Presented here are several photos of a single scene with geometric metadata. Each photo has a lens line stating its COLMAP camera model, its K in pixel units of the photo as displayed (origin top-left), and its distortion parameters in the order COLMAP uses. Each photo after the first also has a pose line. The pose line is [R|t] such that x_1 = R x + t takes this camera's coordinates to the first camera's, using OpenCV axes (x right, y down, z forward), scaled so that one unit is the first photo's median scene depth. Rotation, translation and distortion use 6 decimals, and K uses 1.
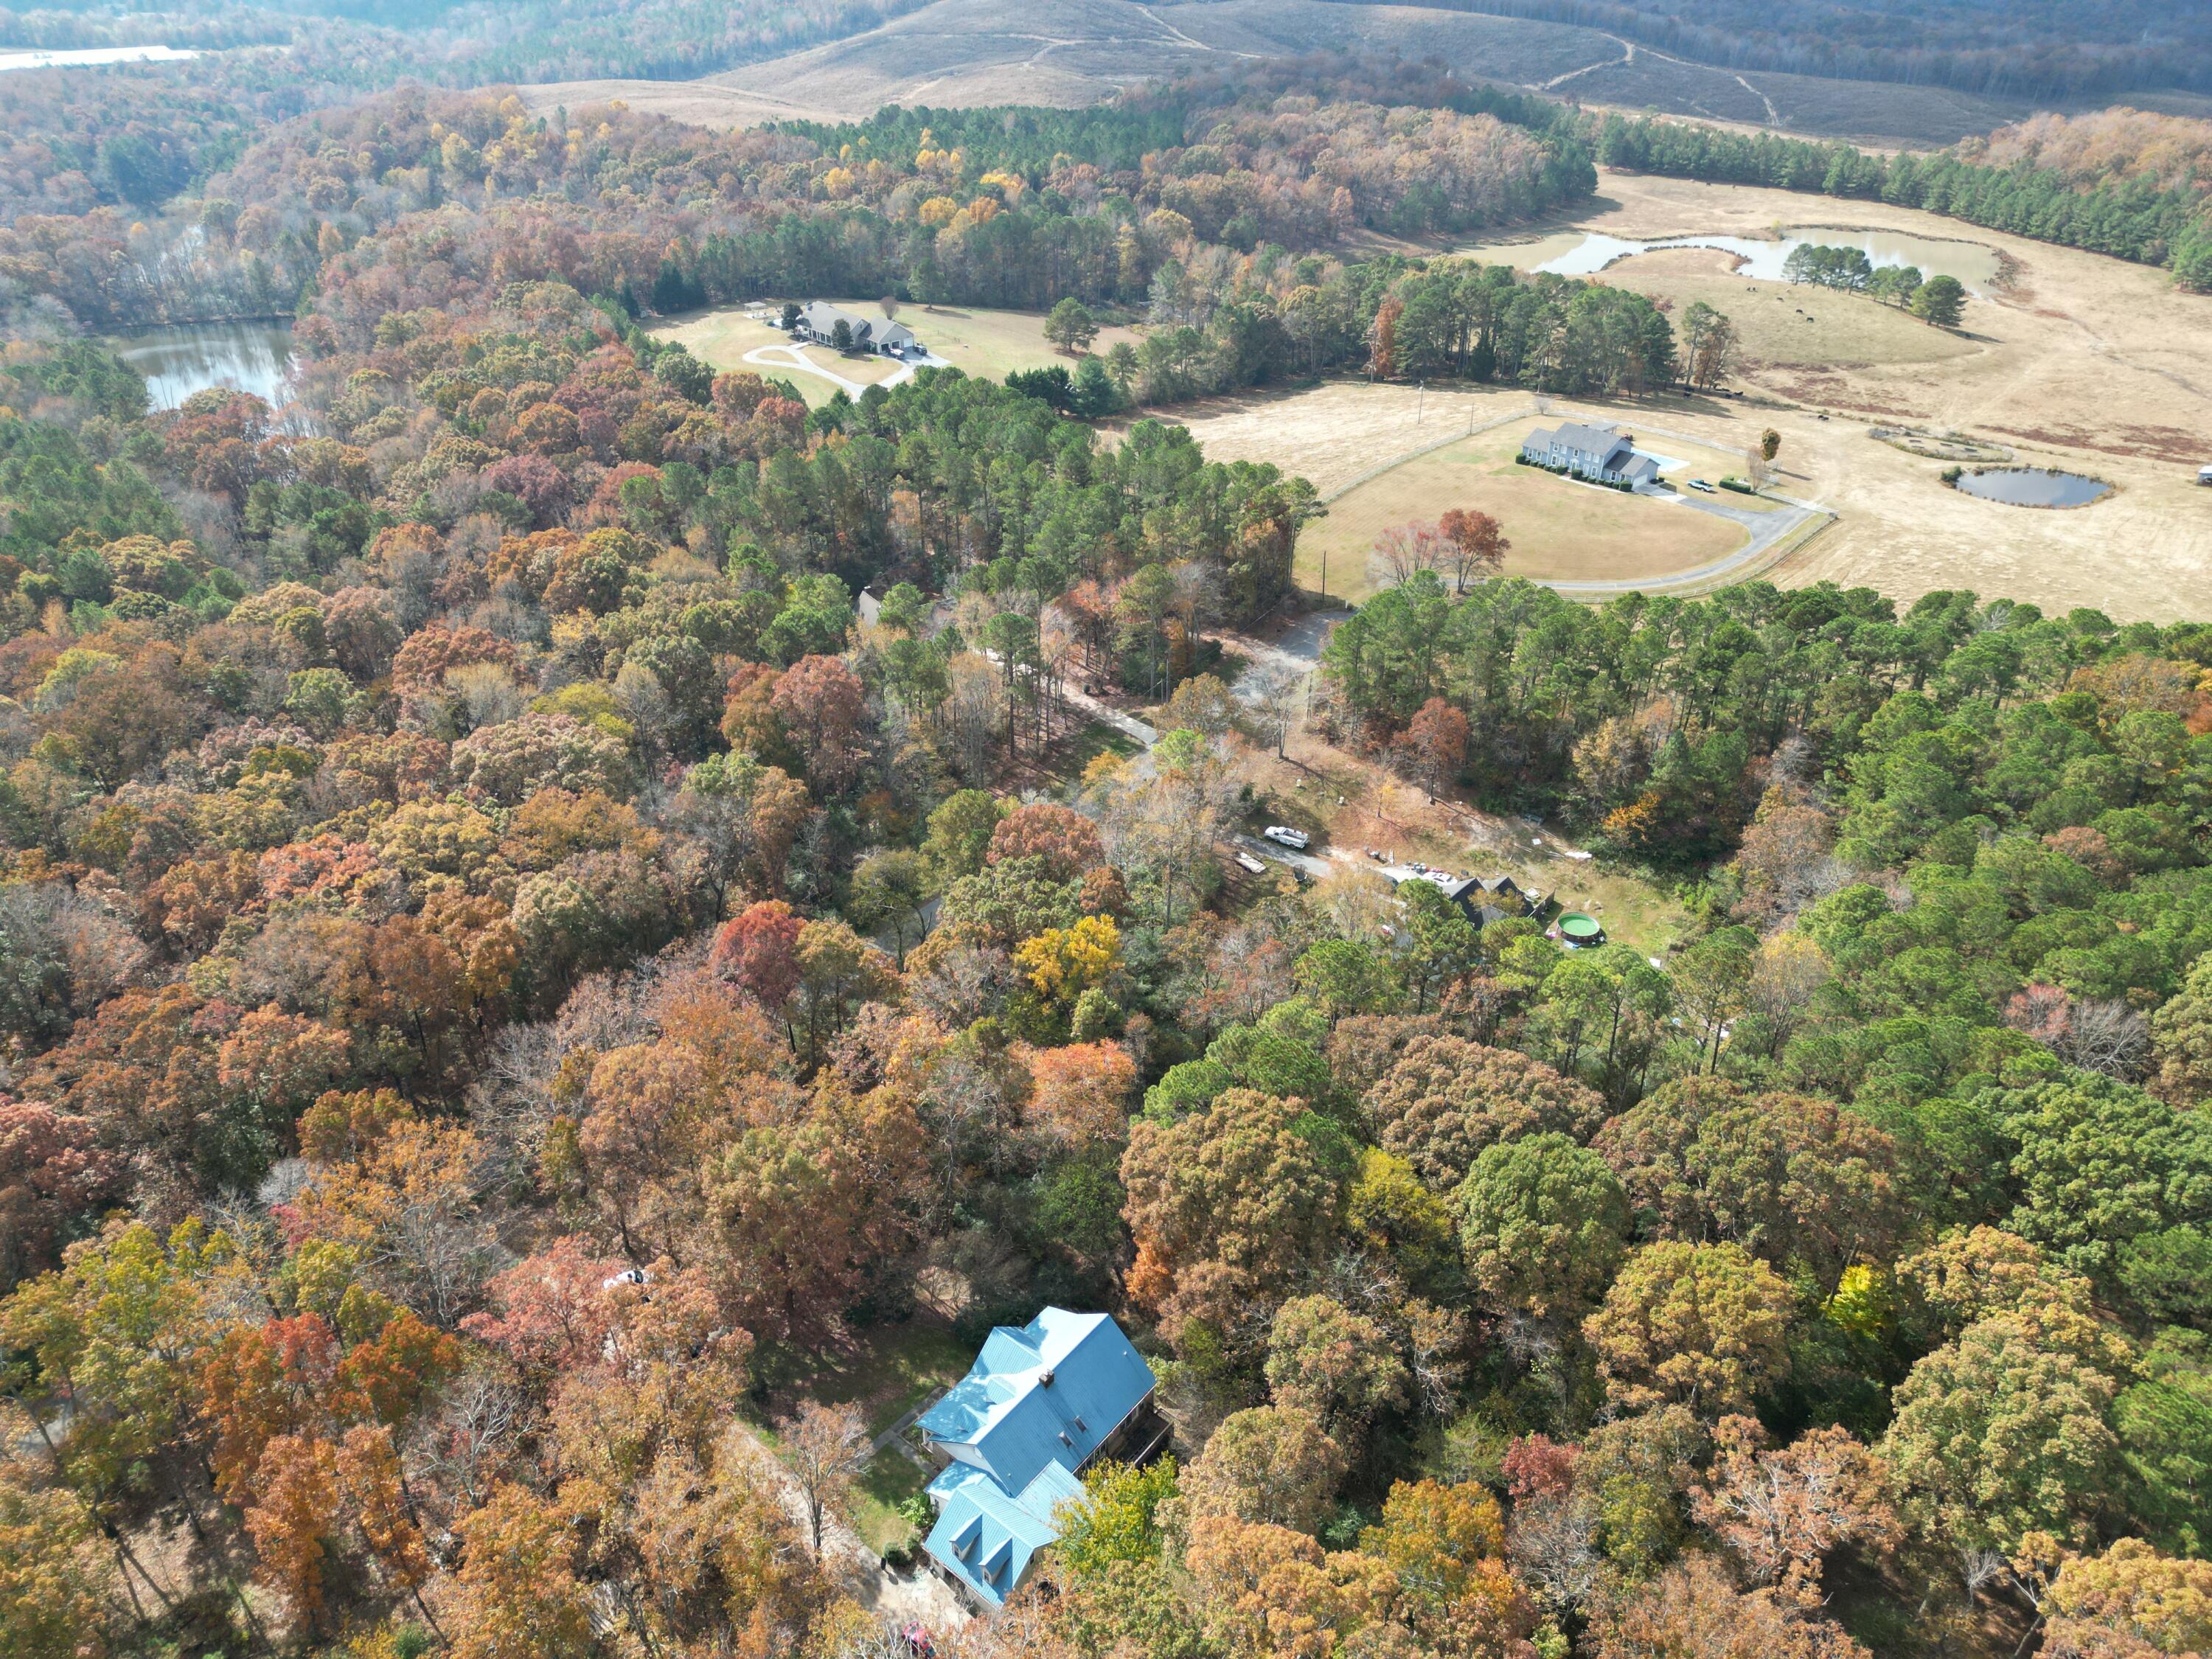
lens RADIAL K [[1536.3, 0, 1106.0], [0, 1536.3, 829.5], [0, 0, 1]] dist [0.009884, -0.000483]
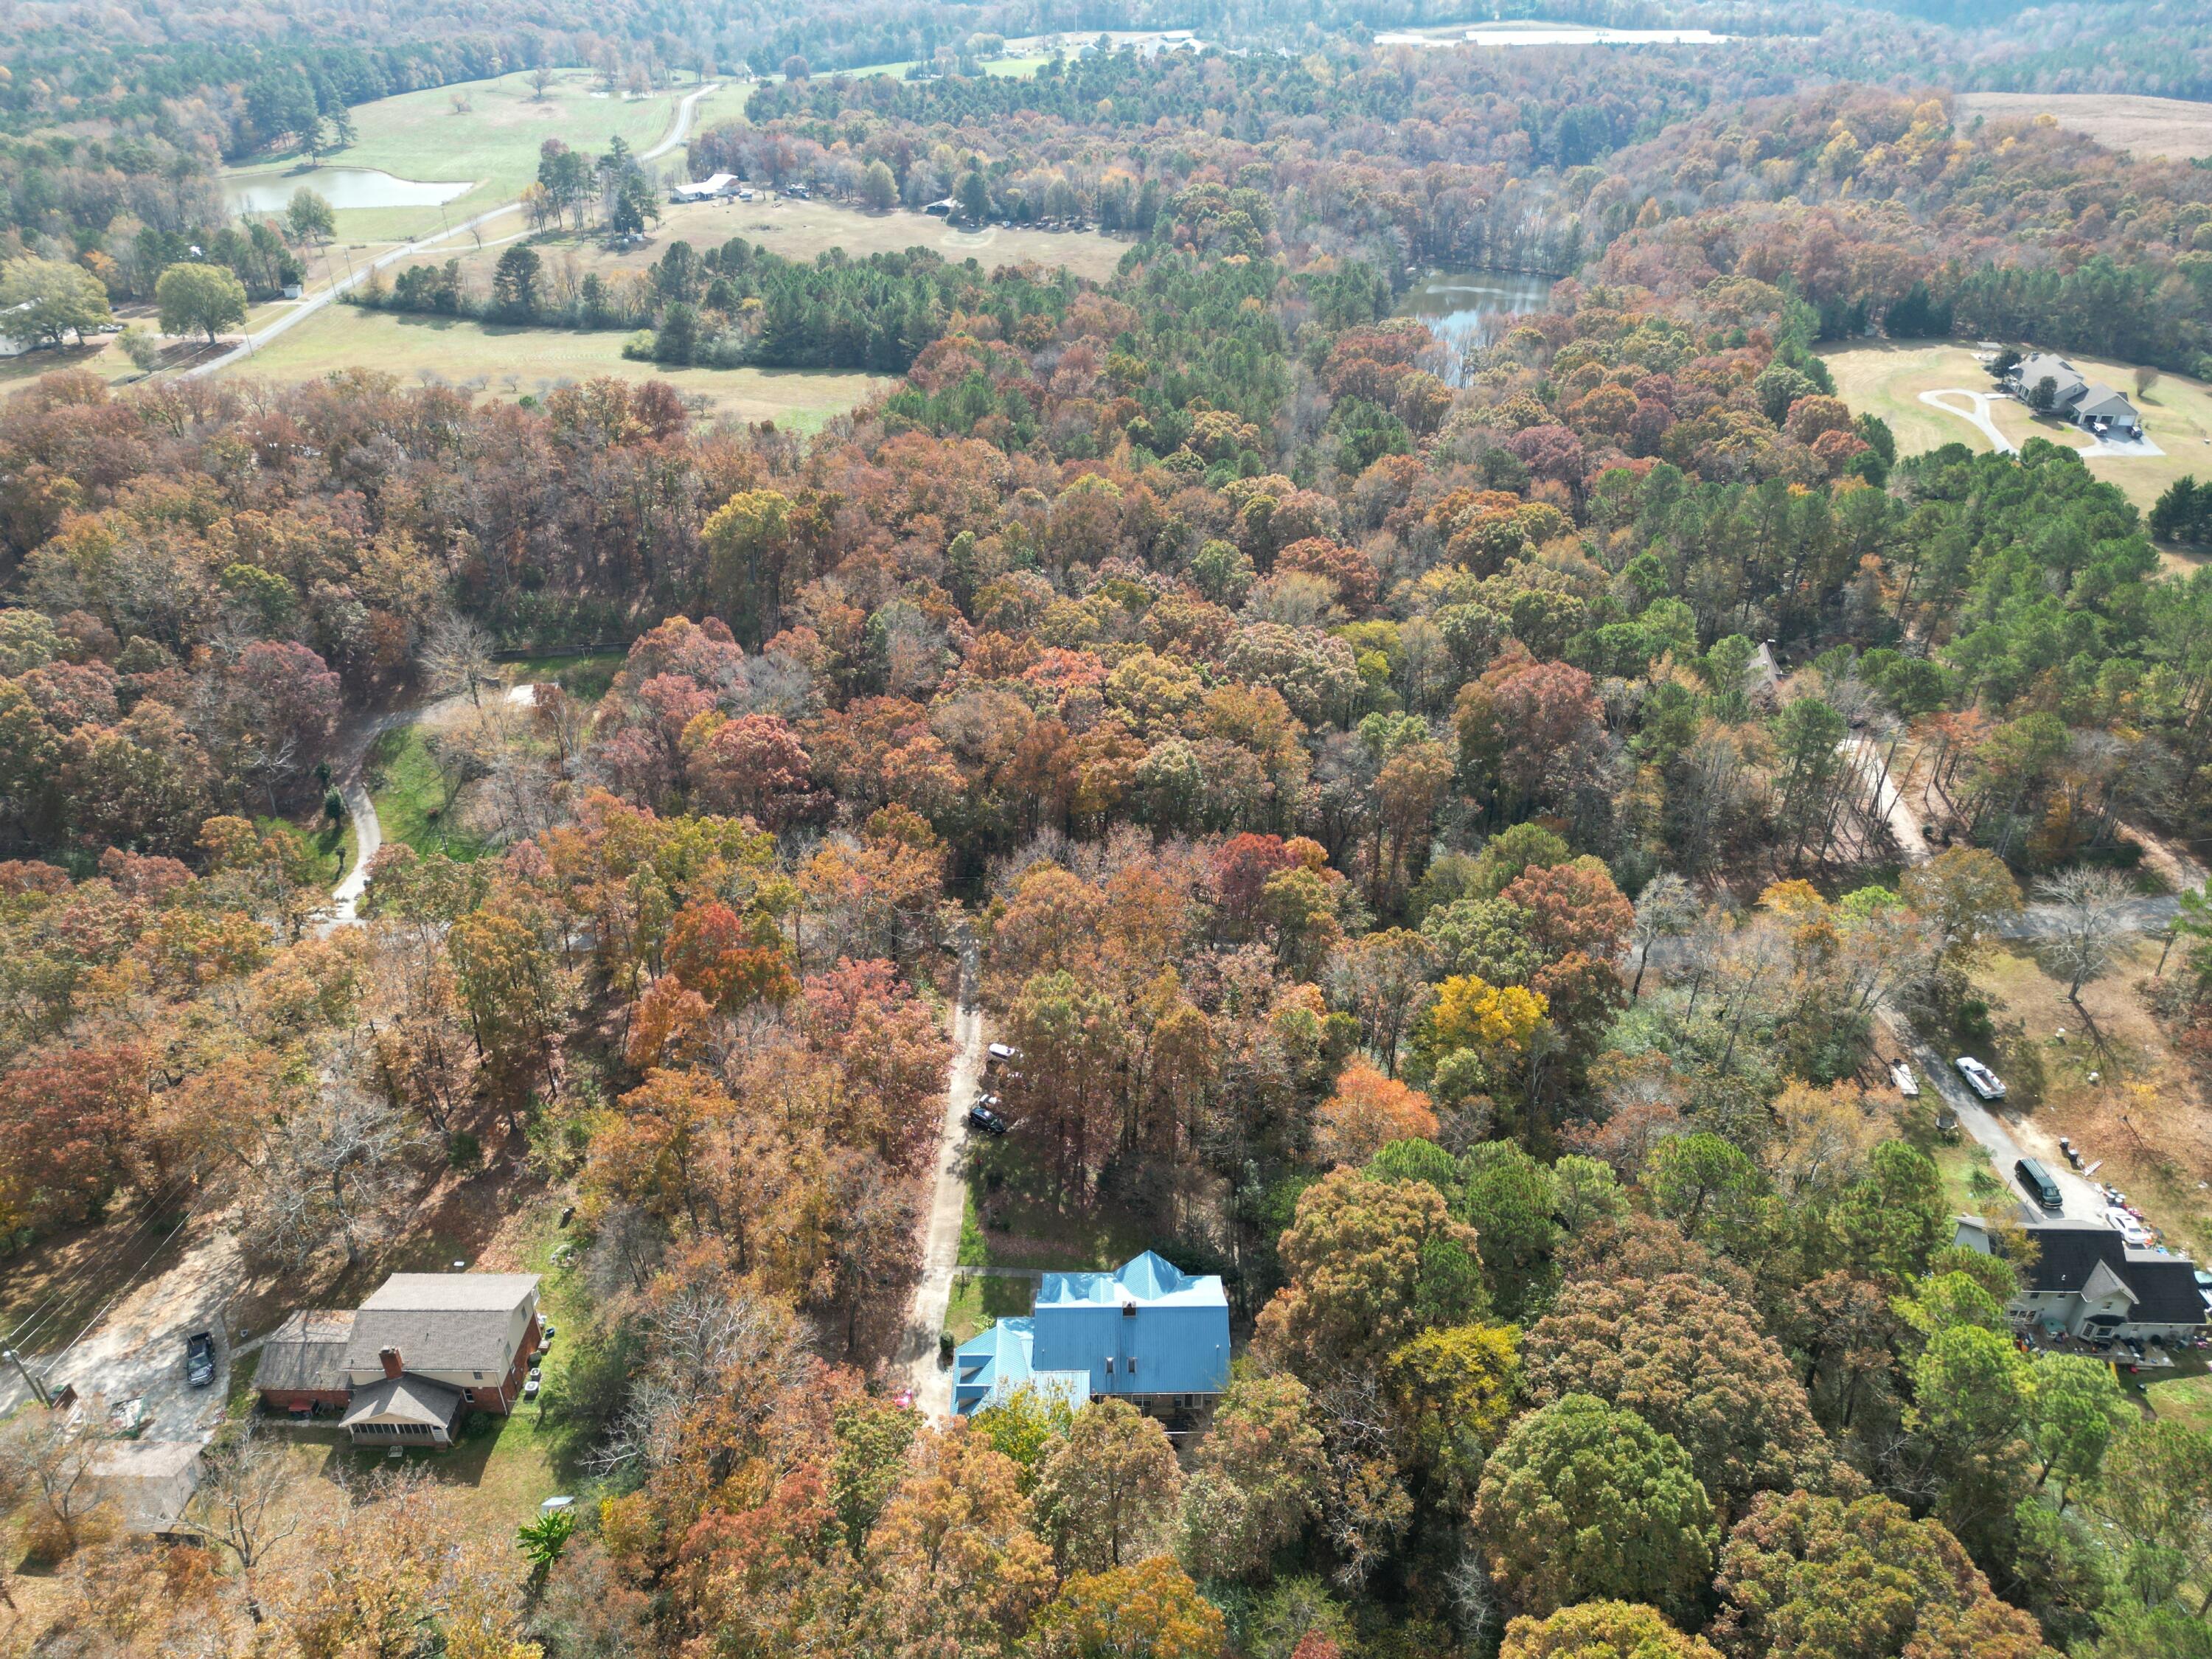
lens RADIAL K [[1558.7, 0, 1106.0], [0, 1558.7, 829.5], [0, 0, 1]] dist [-0.008590, -0.005438]
pose [[0.624298, 0.397974, -0.672211, 0.320978], [-0.396851, 0.902765, 0.165906, -0.064211], [0.672875, 0.163193, 0.721531, 0.101371]]
